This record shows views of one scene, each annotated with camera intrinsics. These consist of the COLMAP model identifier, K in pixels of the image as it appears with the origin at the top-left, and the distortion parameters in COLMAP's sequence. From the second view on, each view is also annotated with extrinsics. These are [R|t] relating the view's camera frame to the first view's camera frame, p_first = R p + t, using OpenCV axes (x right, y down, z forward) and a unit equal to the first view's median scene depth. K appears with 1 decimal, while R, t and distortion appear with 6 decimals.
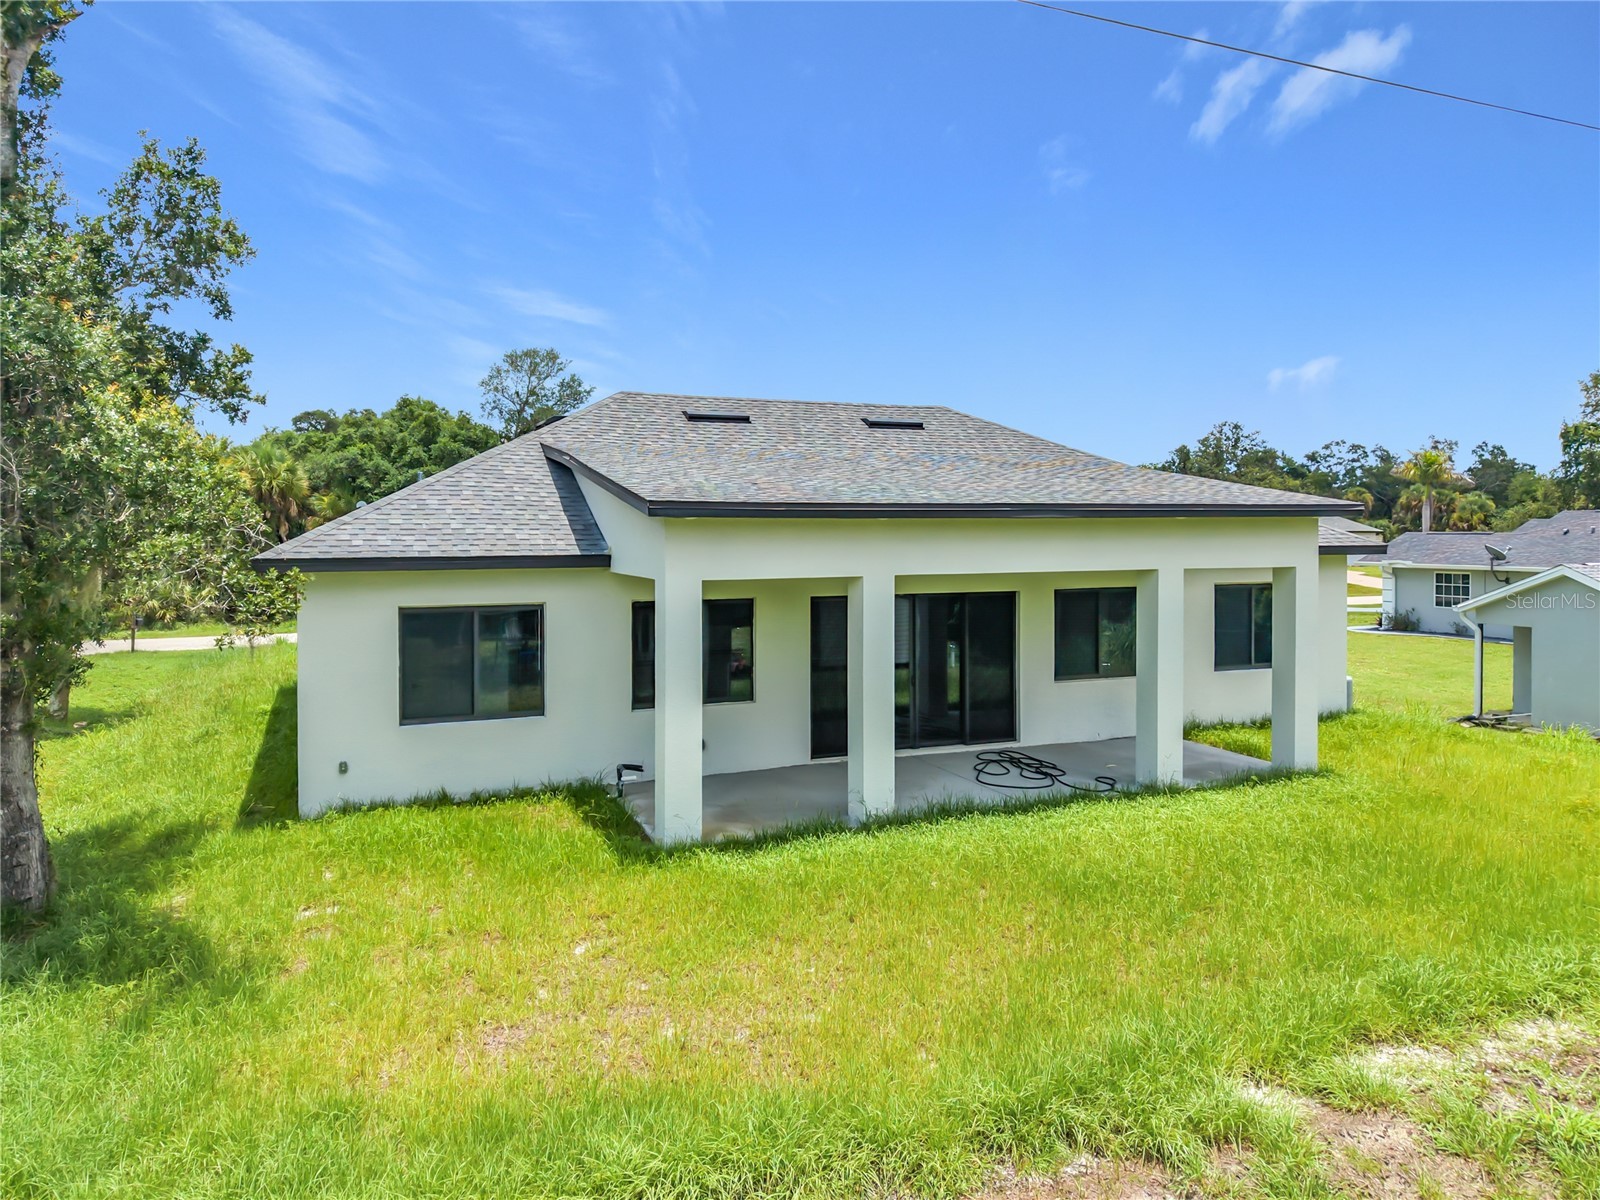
lens RADIAL K [[1083.0, 0, 796.0], [0, 1083.0, 576.5], [0, 0, 1]] dist [0.016274, -0.004147]
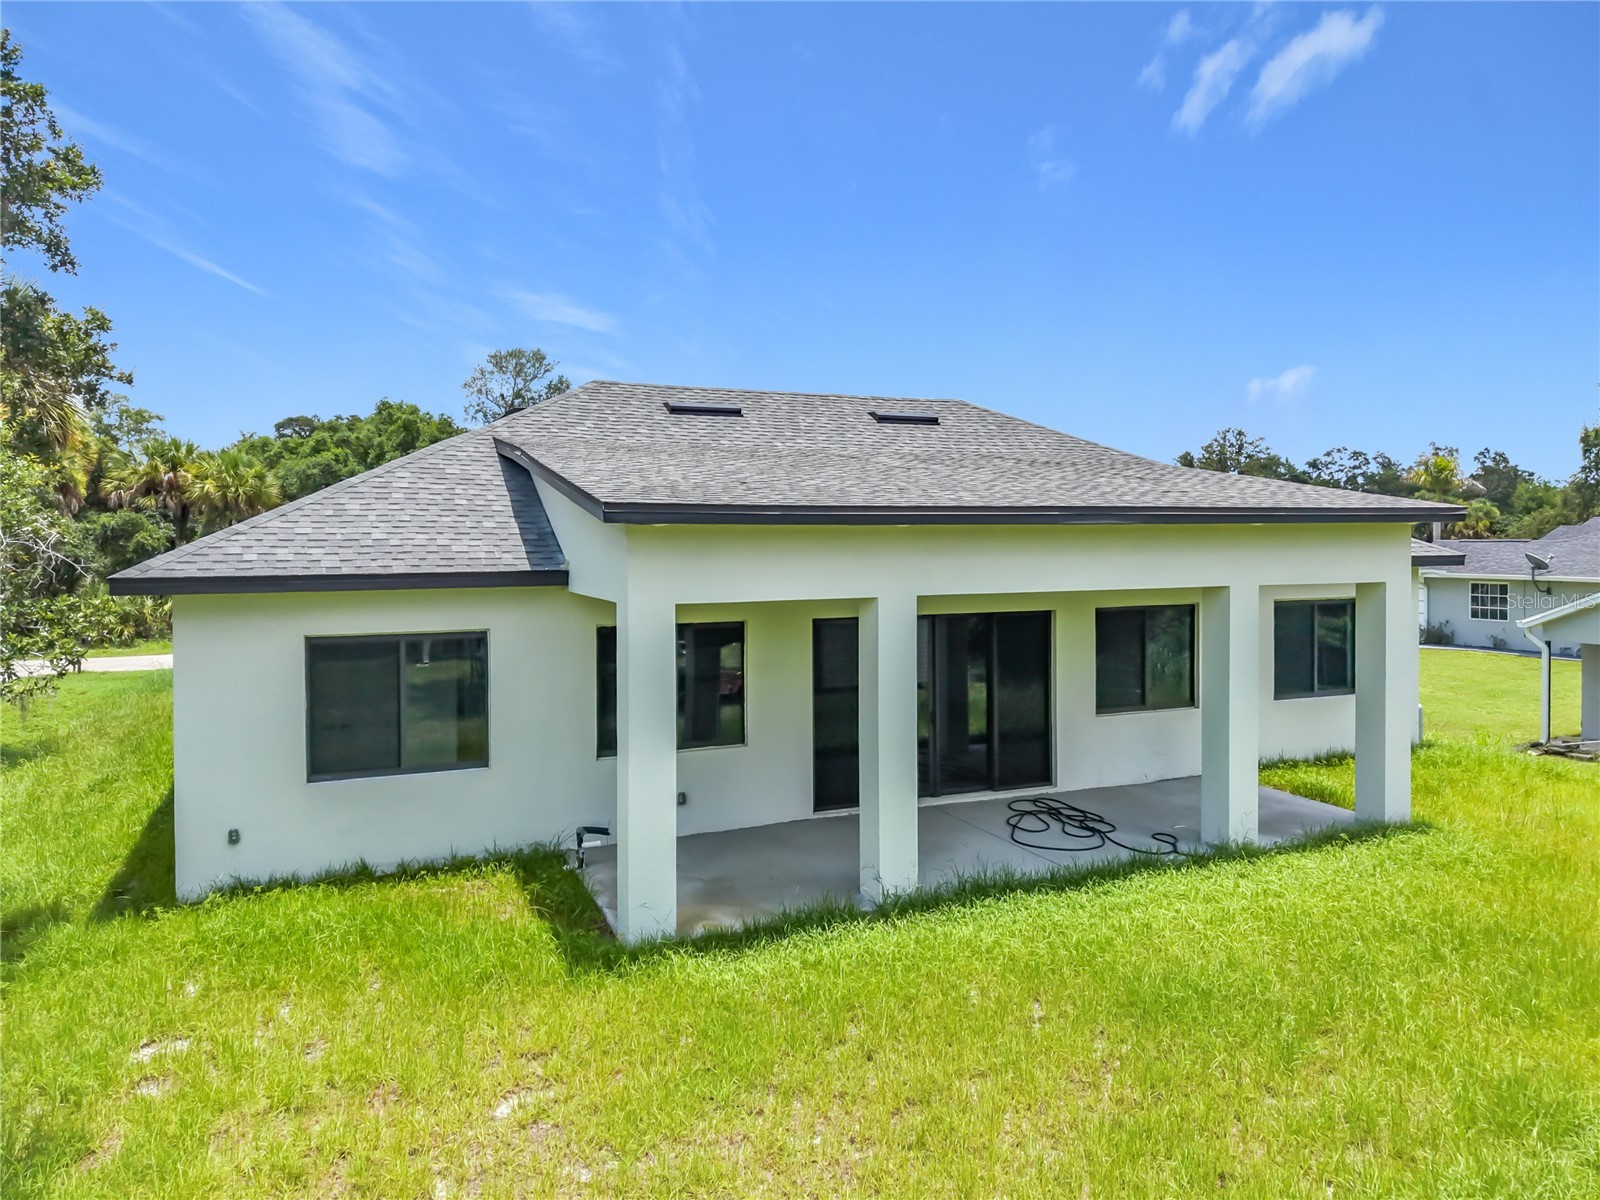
lens RADIAL K [[1045.7, 0, 804.6], [0, 1045.7, 617.8], [0, 0, 1]] dist [-0.000223, -0.000524]
pose [[0.999960, -0.003027, 0.008405, 0.000603], [0.002749, 0.999455, 0.032895, -0.009814], [-0.008500, -0.032870, 0.999423, 0.205987]]
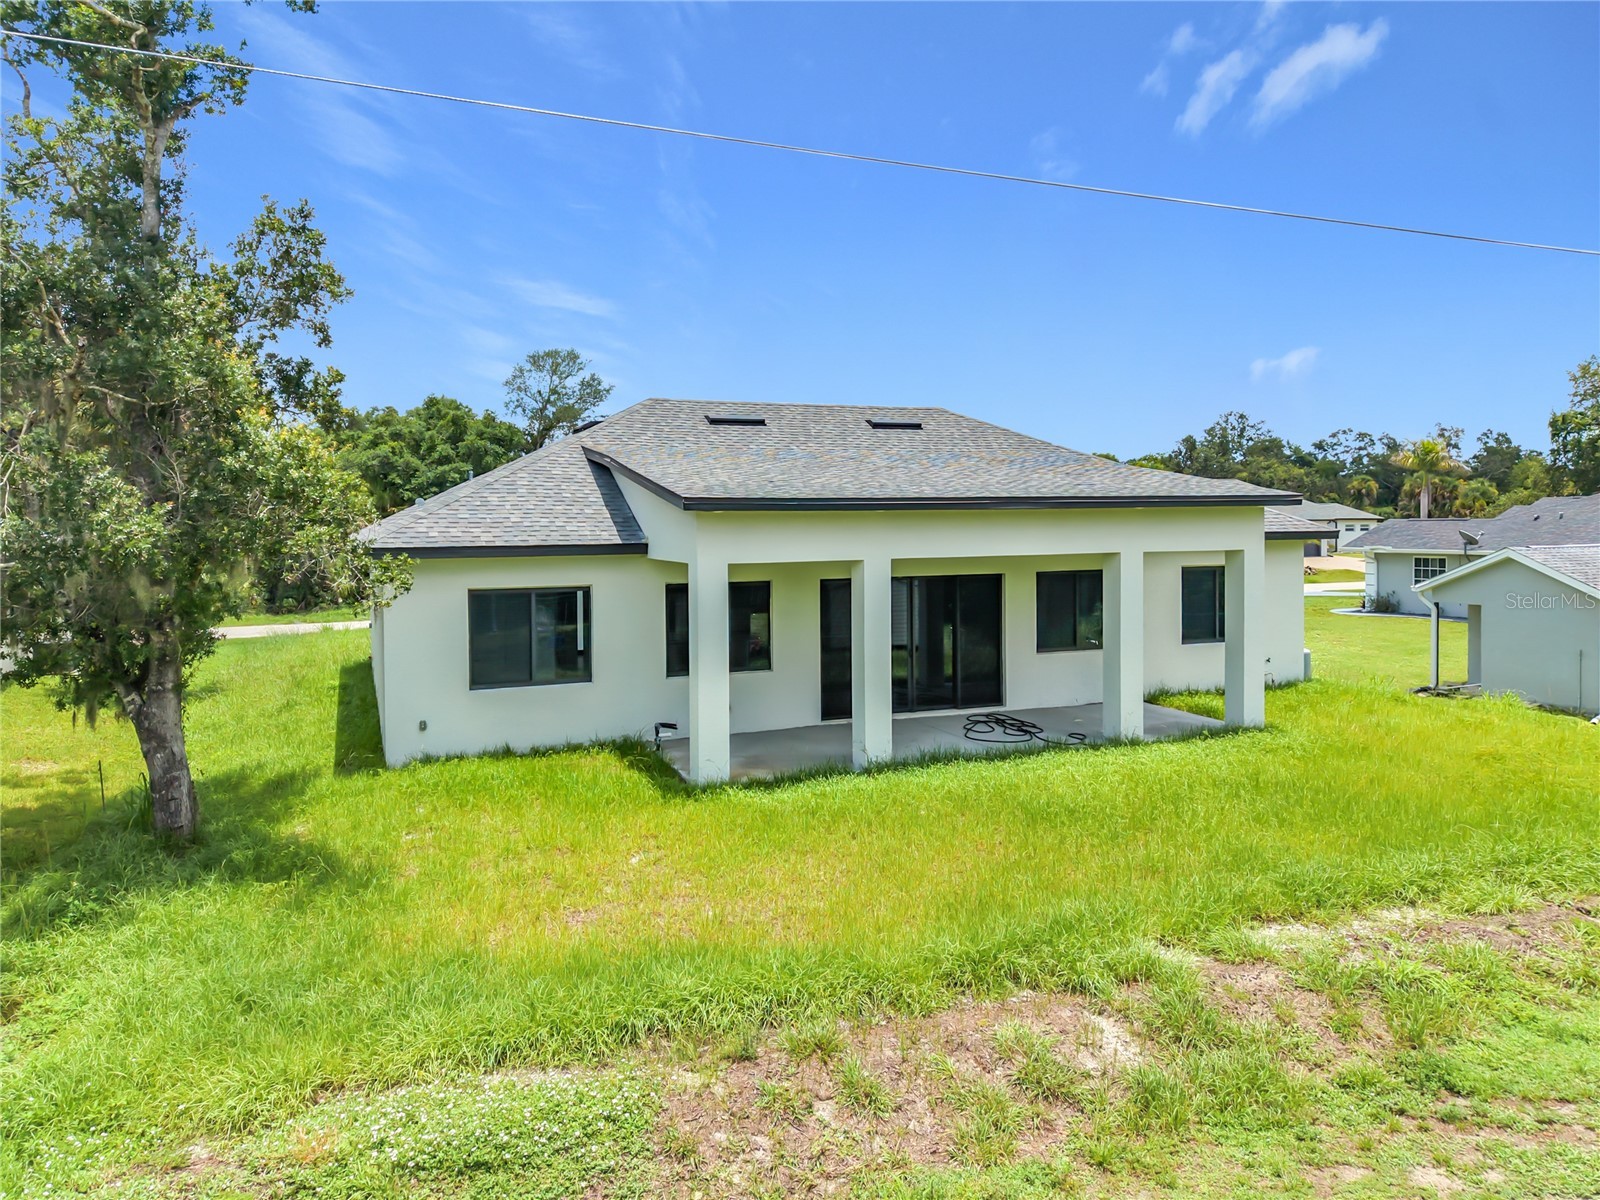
lens RADIAL K [[1114.3, 0, 808.7], [0, 1114.3, 547.7], [0, 0, 1]] dist [0.033129, -0.003231]
pose [[0.999974, -0.007269, -0.000276, 0.002084], [0.007263, 0.999782, -0.019601, 0.009344], [0.000418, 0.019598, 0.999808, -0.195621]]
